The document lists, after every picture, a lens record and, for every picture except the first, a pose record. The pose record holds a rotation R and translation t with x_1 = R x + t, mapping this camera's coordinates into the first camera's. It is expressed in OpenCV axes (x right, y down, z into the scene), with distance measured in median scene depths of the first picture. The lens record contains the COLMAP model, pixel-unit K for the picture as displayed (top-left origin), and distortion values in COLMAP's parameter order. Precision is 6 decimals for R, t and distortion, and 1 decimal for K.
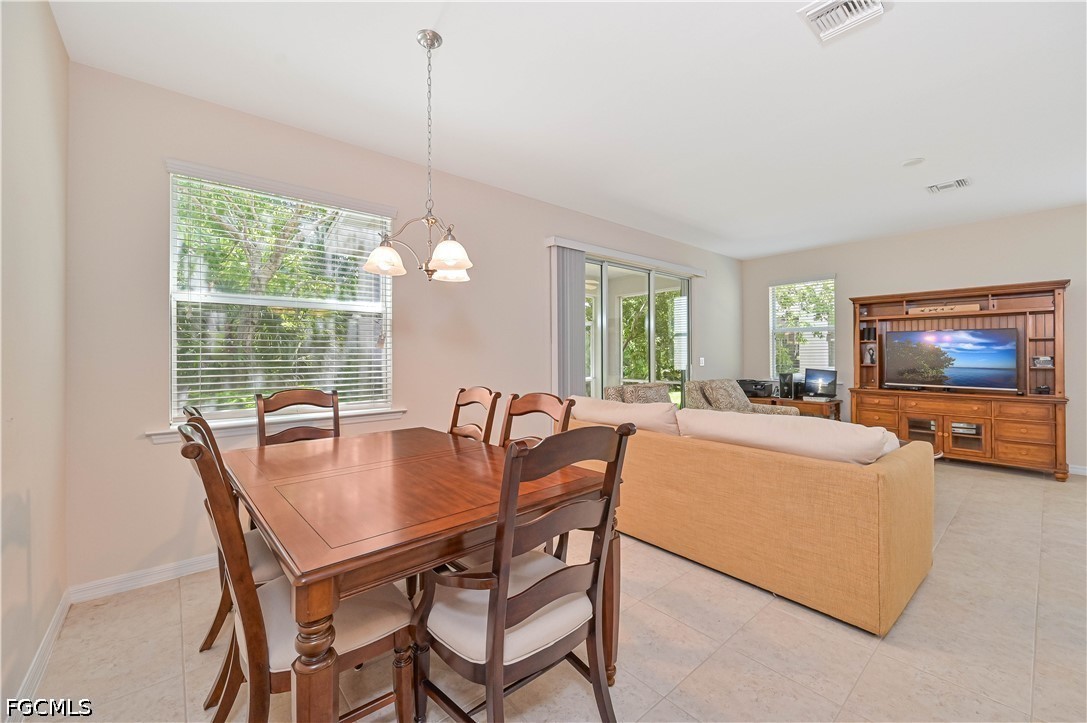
lens RADIAL K [[439.4, 0, 552.5], [0, 439.4, 348.8], [0, 0, 1]] dist [0.004116, 0.000017]
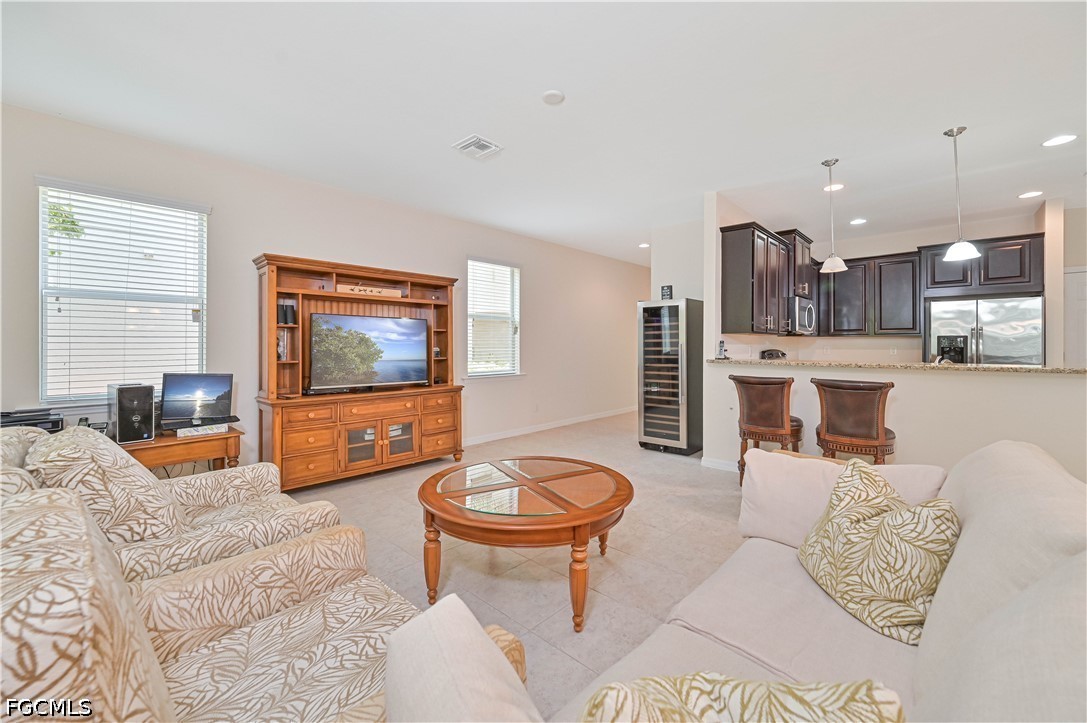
lens RADIAL K [[439.4, 0, 552.0], [0, 439.4, 343.6], [0, 0, 1]] dist [0.004116, 0.000017]
pose [[-0.104133, 0.004996, 0.994551, 0.029181], [-0.012880, 0.999897, -0.006372, 0.009287], [-0.994480, -0.013474, -0.104058, 0.737121]]
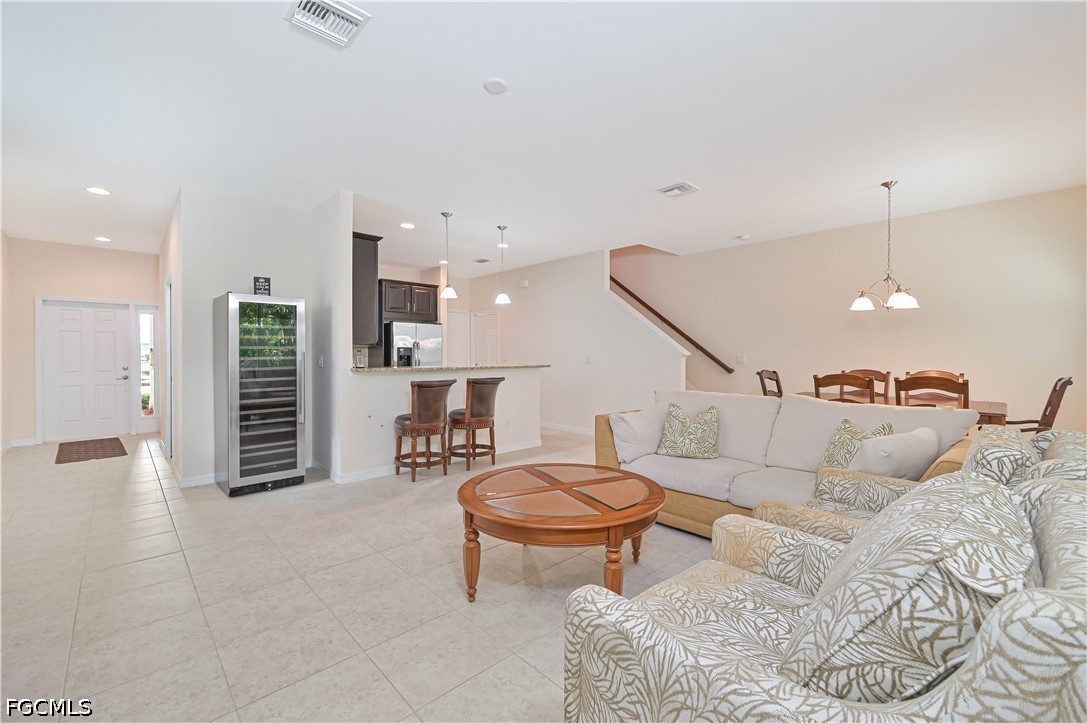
lens RADIAL K [[457.5, 0, 547.9], [0, 457.5, 357.2], [0, 0, 1]] dist [-0.002687, -0.000474]
pose [[-0.999145, 0.004337, -0.041118, 0.522392], [0.004638, 0.999963, -0.007246, 0.017476], [0.041085, -0.007431, -0.999128, 1.200569]]
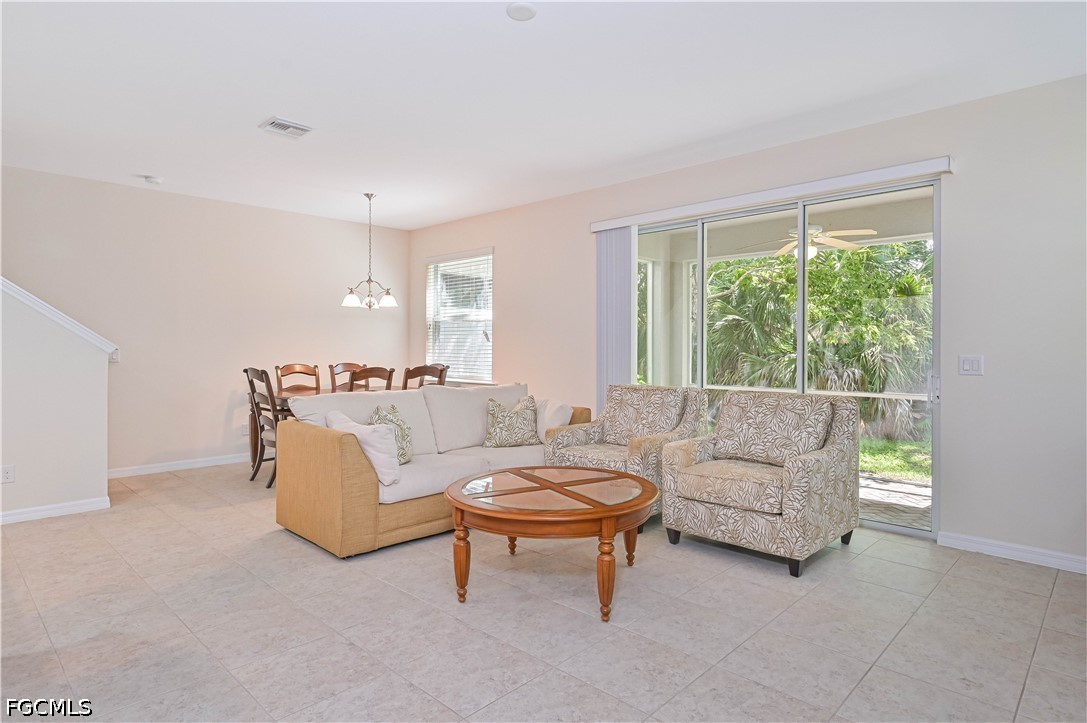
lens RADIAL K [[601.9, 0, 545.4], [0, 601.9, 360.2], [0, 0, 1]] dist [0.006844, 0.000087]
pose [[0.081786, 0.026817, -0.996289, 1.098314], [0.012421, 0.999533, 0.027924, 0.003139], [0.996573, -0.014658, 0.081414, 0.661515]]
